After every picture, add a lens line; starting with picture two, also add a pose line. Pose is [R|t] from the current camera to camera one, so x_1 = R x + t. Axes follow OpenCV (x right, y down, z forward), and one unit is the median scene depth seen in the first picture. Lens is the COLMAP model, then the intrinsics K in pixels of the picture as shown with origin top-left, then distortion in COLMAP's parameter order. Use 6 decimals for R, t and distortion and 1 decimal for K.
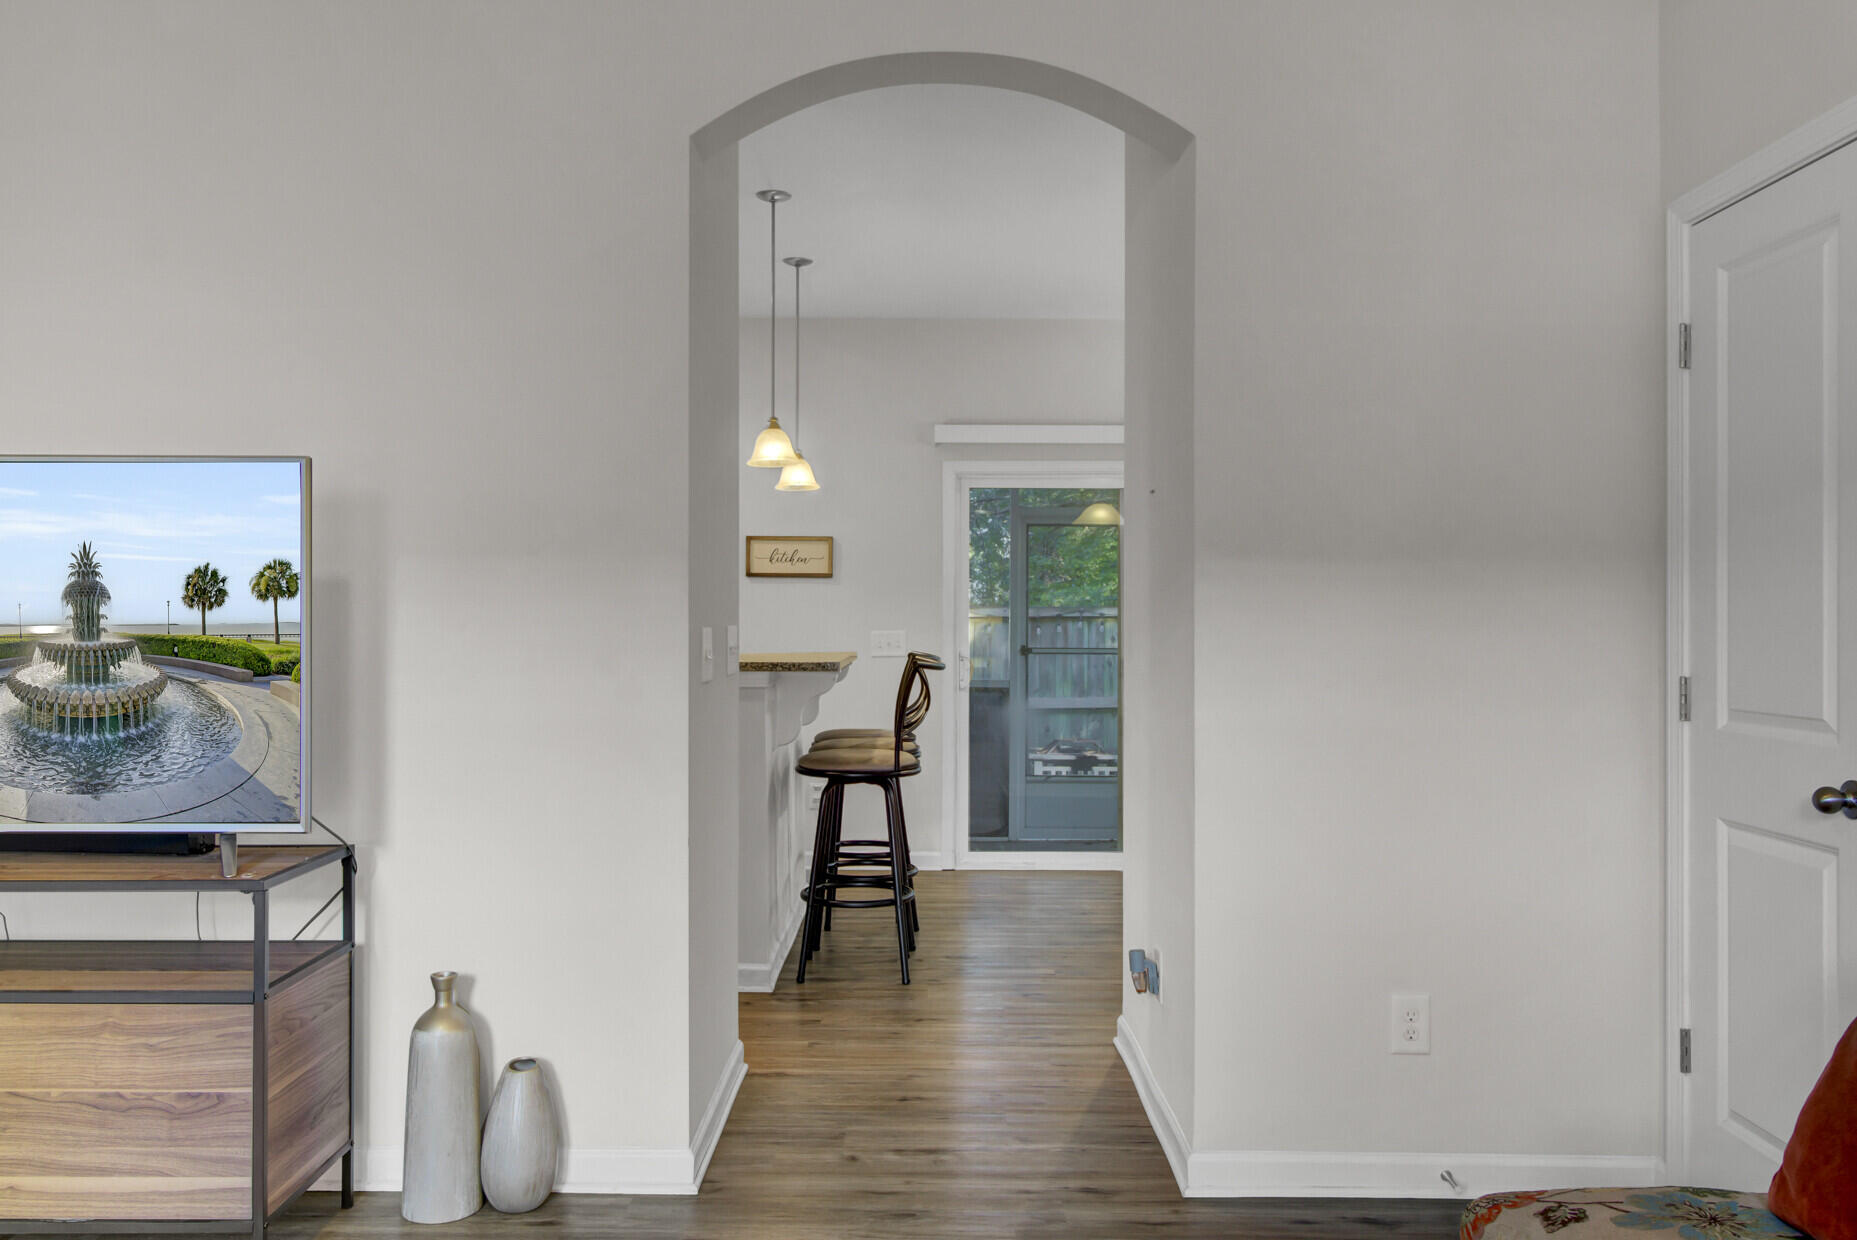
lens RADIAL K [[1491.5, 0, 928.5], [0, 1491.5, 620.0], [0, 0, 1]] dist [0.000728, 0.004003]
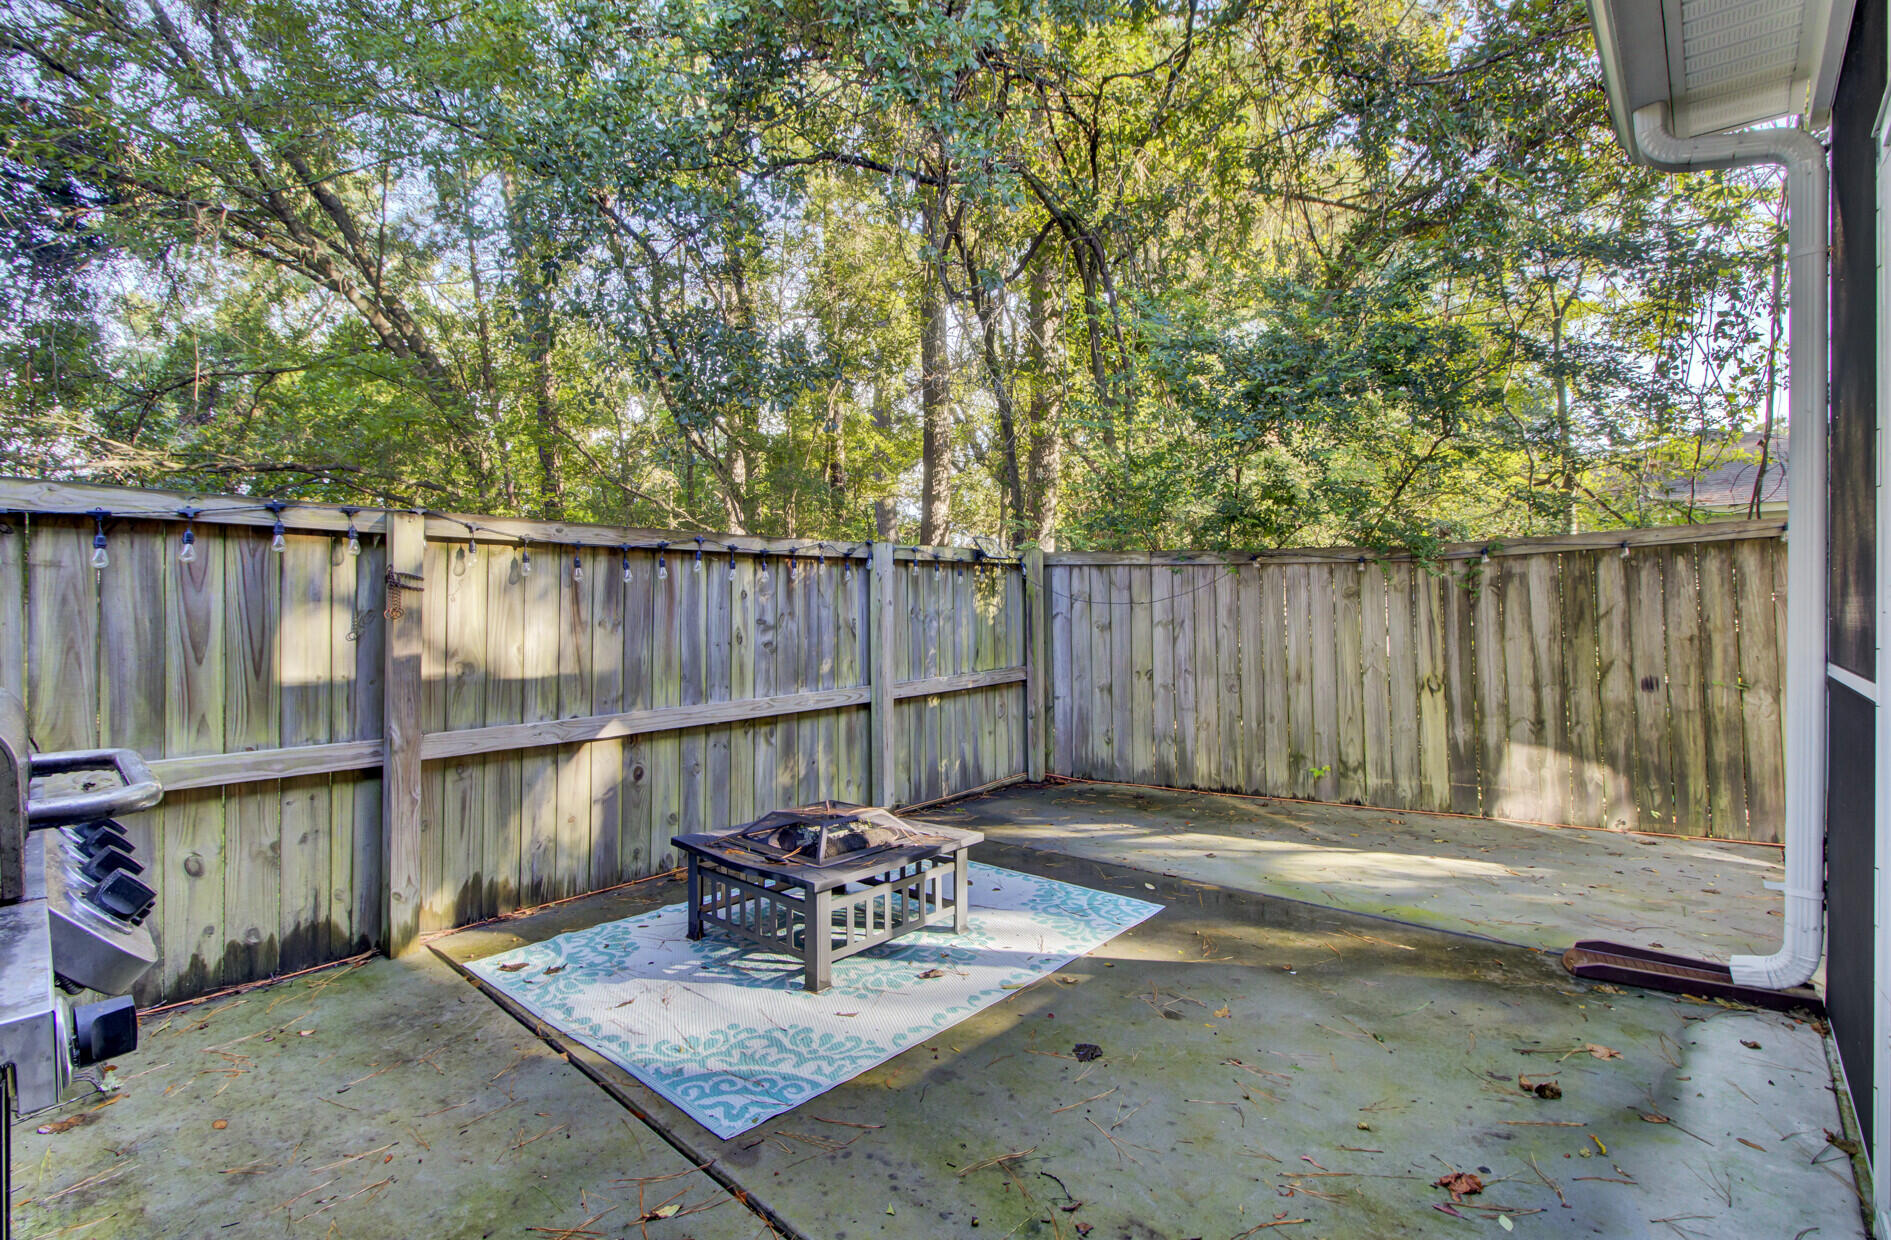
lens RADIAL K [[872.0, 0, 945.5], [0, 872.0, 620.0], [0, 0, 1]] dist [-0.025131, 0.000777]
pose [[0.668281, -0.008904, 0.743855, -0.226952], [-0.003692, 0.999876, 0.015286, 0.057549], [-0.743900, -0.012962, 0.668166, 2.458120]]
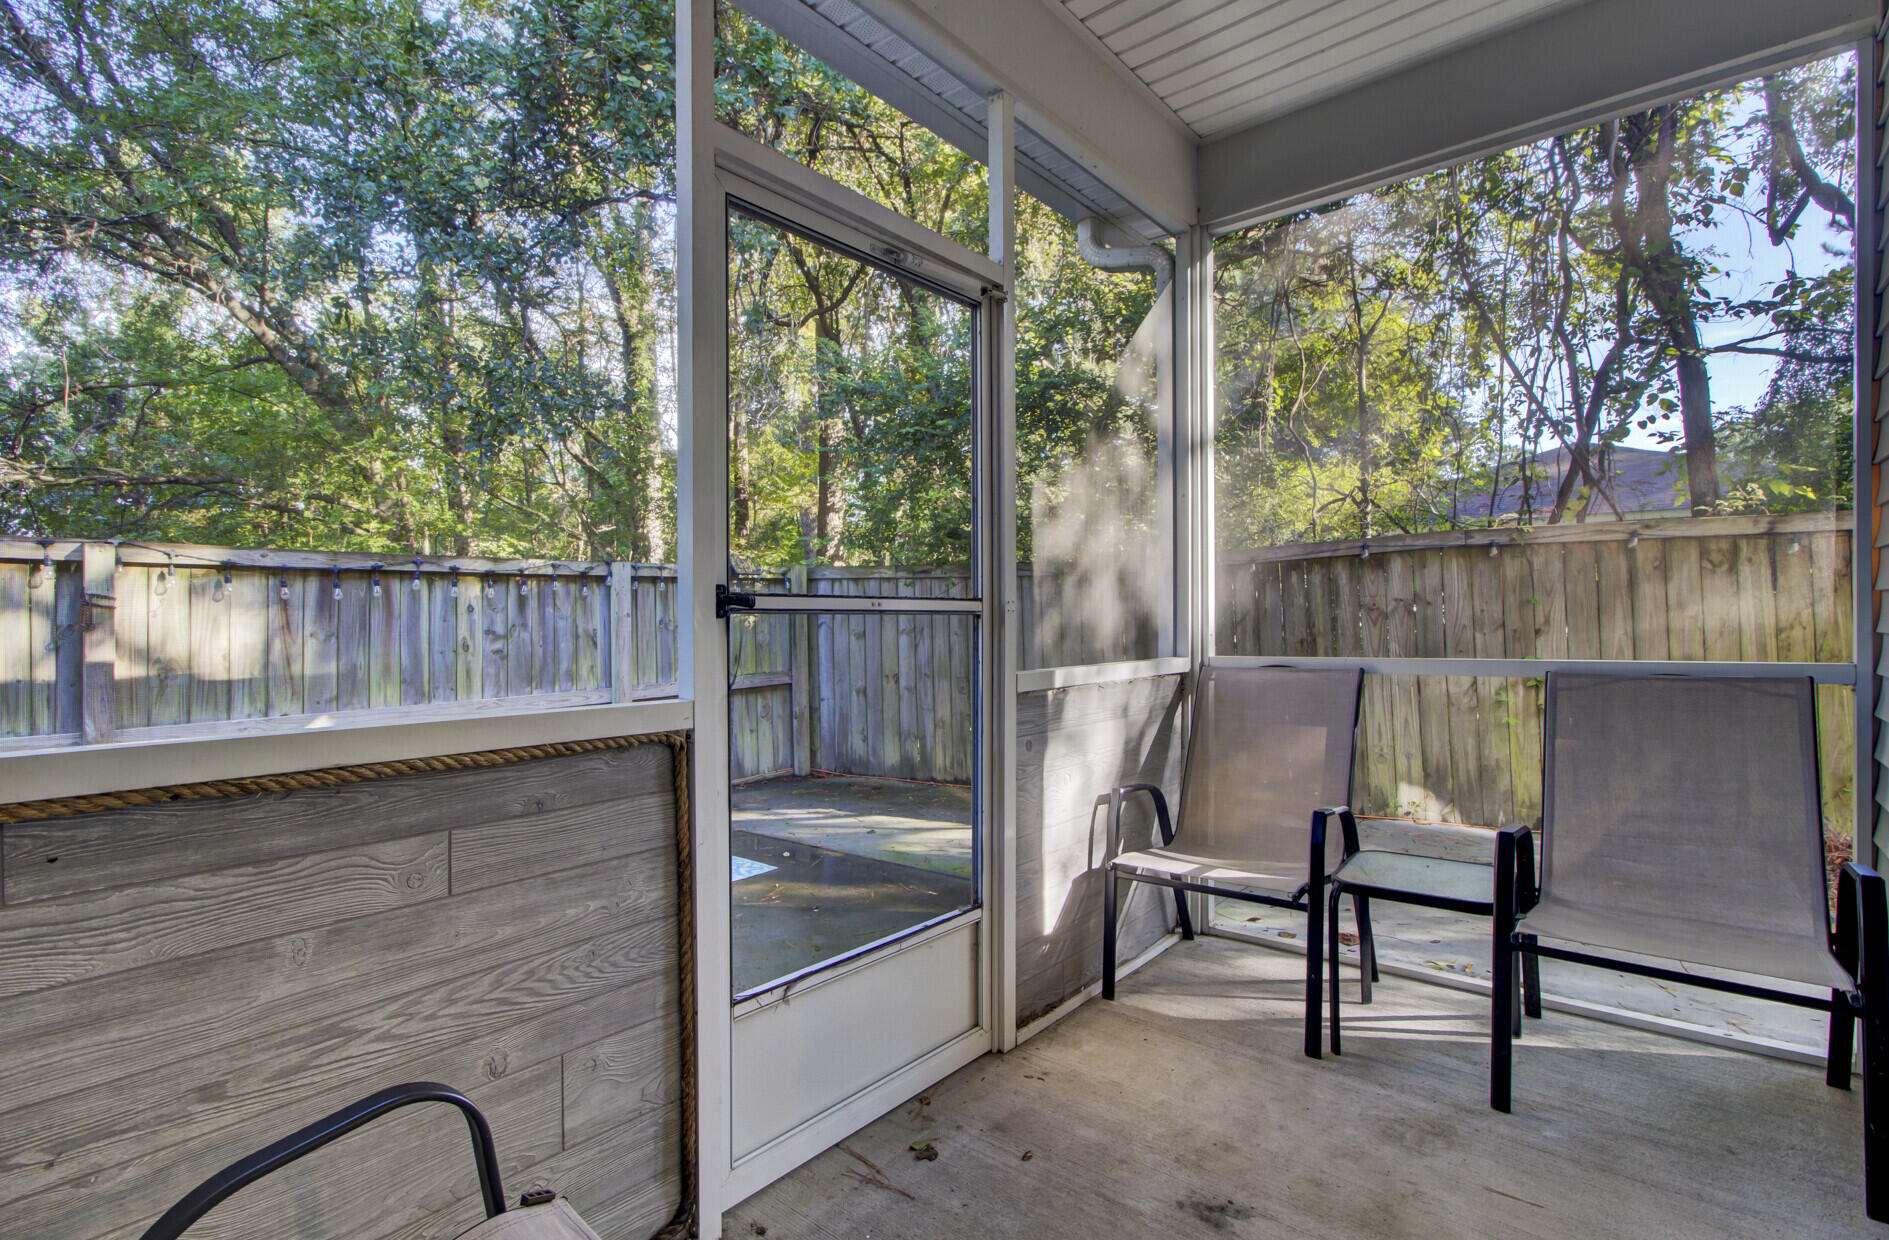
lens RADIAL K [[896.5, 0, 944.3], [0, 896.5, 629.9], [0, 0, 1]] dist [0.002226, -0.000175]
pose [[0.657866, -0.012180, 0.753036, -0.109171], [0.000969, 0.999882, 0.015326, 0.054665], [-0.753134, -0.009352, 0.657801, 2.005456]]
